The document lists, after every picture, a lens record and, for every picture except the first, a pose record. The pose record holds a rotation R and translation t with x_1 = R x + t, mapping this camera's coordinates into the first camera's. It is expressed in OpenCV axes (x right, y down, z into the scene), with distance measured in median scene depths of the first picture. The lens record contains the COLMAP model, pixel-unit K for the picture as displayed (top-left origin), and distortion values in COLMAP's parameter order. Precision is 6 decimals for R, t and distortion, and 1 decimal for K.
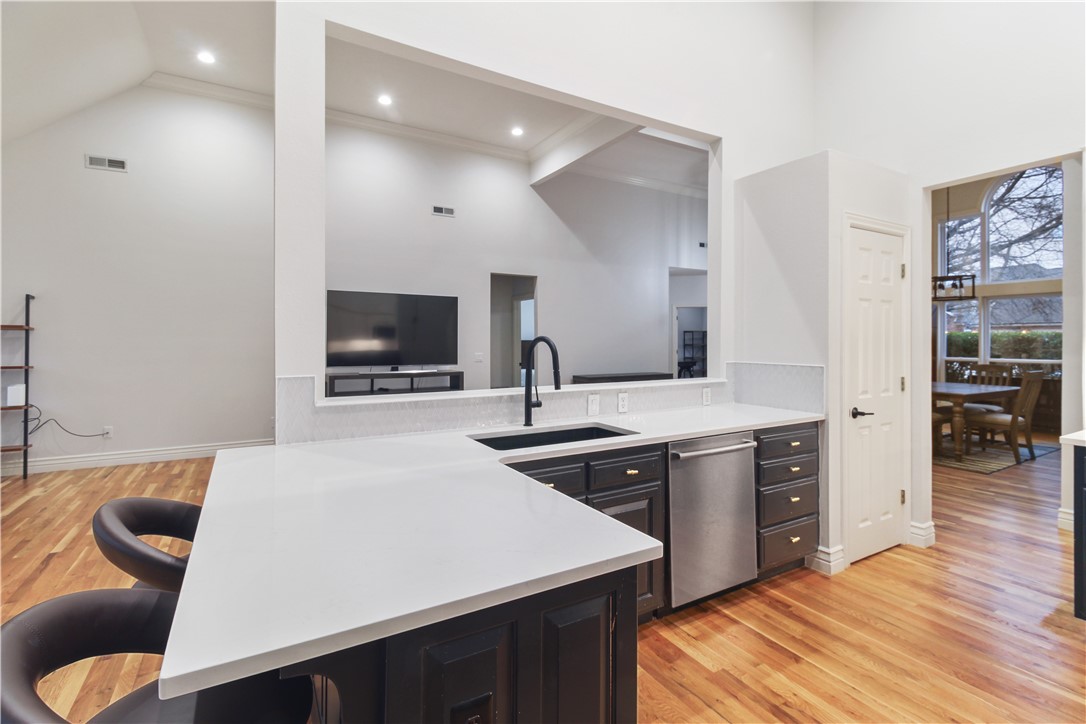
lens RADIAL K [[506.7, 0, 550.4], [0, 506.7, 340.5], [0, 0, 1]] dist [0.019741, -0.012441]
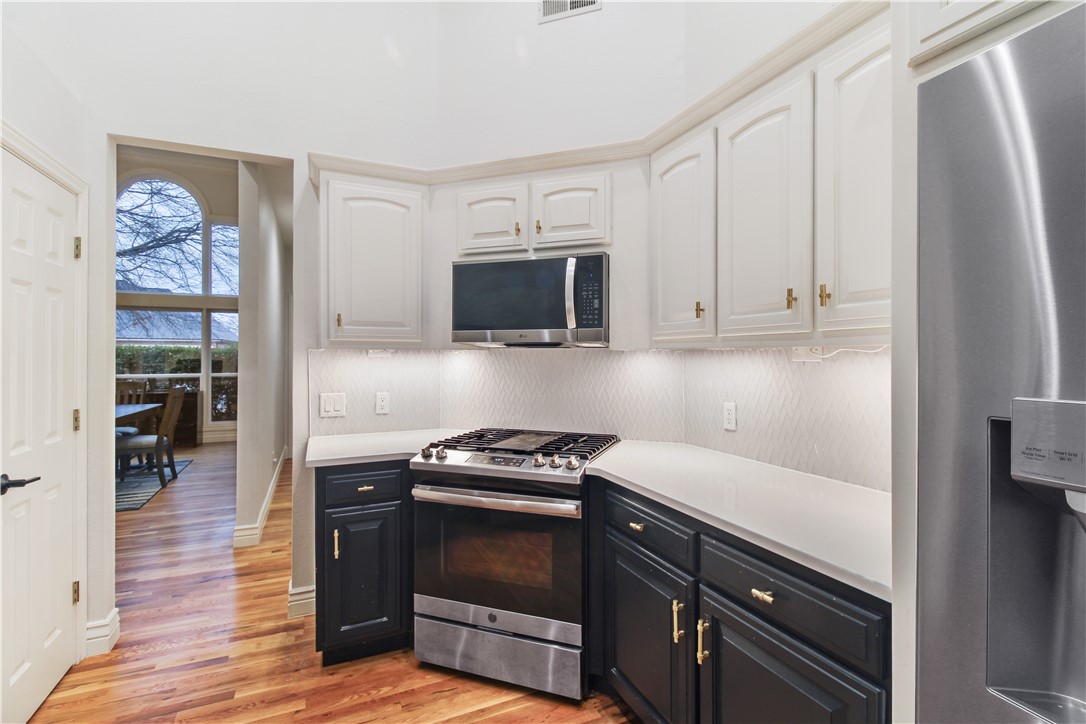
lens RADIAL K [[506.7, 0, 551.7], [0, 506.7, 354.1], [0, 0, 1]] dist [0.025073, -0.014783]
pose [[0.105825, 0.001742, 0.994383, 0.110375], [0.000106, 0.999998, -0.001763, 0.002057], [-0.994385, 0.000292, 0.105825, 0.351168]]
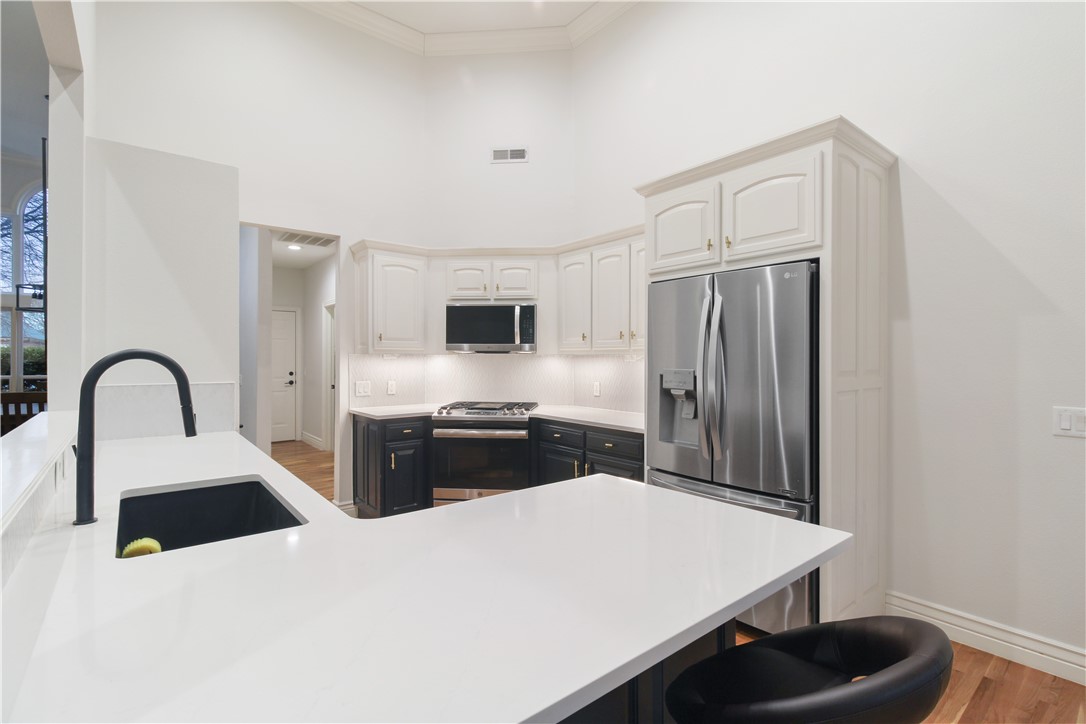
lens RADIAL K [[508.6, 0, 551.5], [0, 508.6, 362.6], [0, 0, 1]] dist [0.023014, -0.015428]
pose [[-0.150262, -0.010524, 0.988590, -0.528640], [-0.002558, 0.999944, 0.010256, 0.000075], [-0.988643, -0.000987, -0.150280, 0.514078]]
